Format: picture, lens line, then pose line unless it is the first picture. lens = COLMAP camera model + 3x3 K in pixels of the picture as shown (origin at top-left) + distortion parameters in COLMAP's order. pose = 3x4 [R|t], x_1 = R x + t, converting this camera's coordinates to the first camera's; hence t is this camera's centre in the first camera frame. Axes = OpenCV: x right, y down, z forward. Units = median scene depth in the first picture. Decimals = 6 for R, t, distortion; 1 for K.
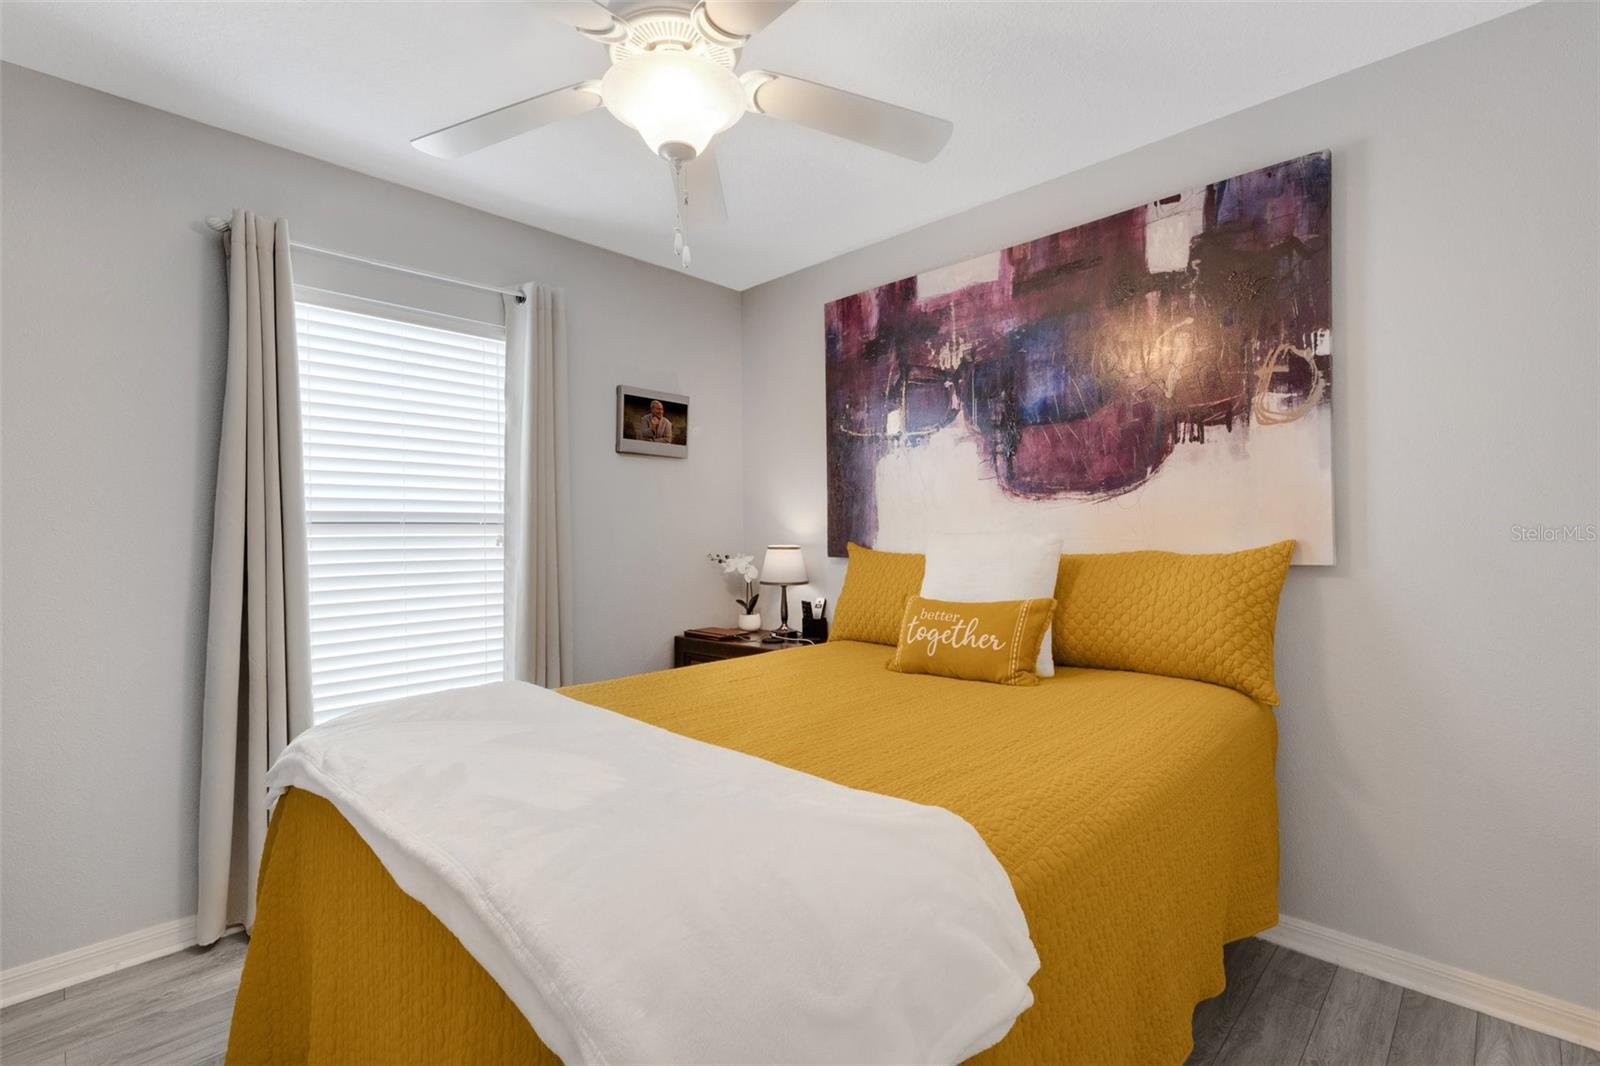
lens RADIAL K [[733.2, 0, 801.7], [0, 733.2, 534.2], [0, 0, 1]] dist [0.011571, -0.001670]
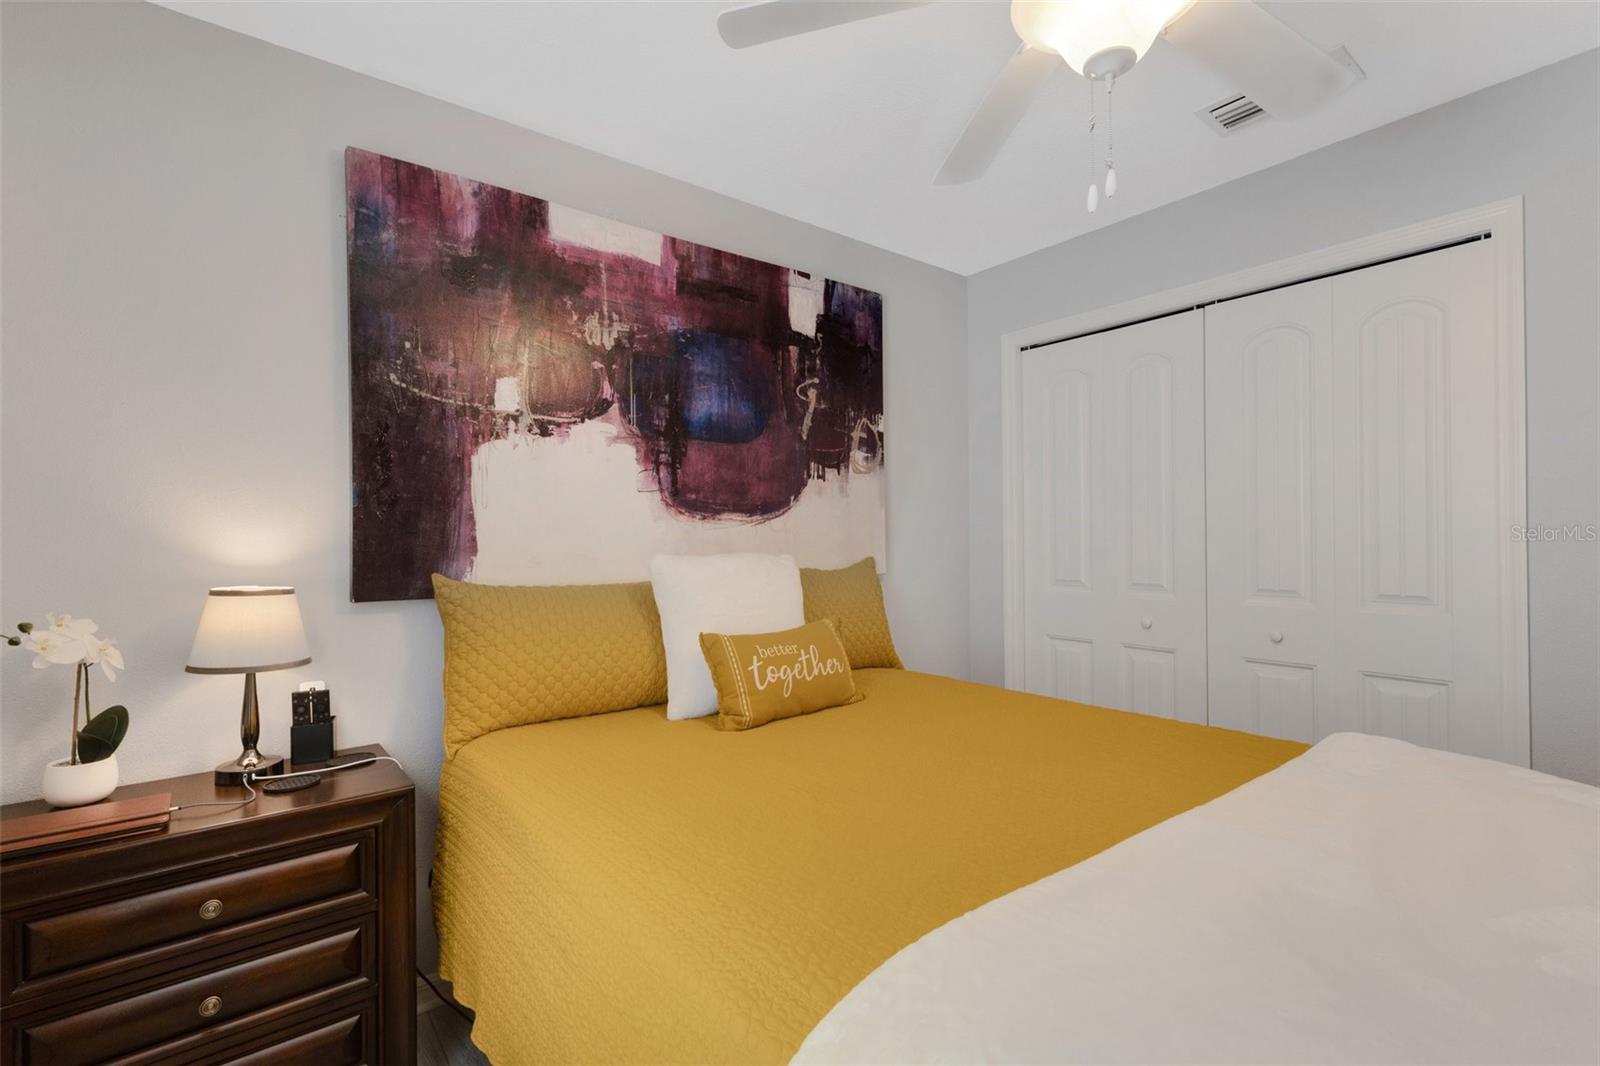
lens RADIAL K [[733.2, 0, 801.7], [0, 733.2, 533.9], [0, 0, 1]] dist [0.011571, -0.001670]
pose [[0.134970, 0.015316, 0.990731, -0.577477], [0.006949, 0.999841, -0.016404, -0.011414], [-0.990825, 0.009098, 0.134842, 0.723266]]
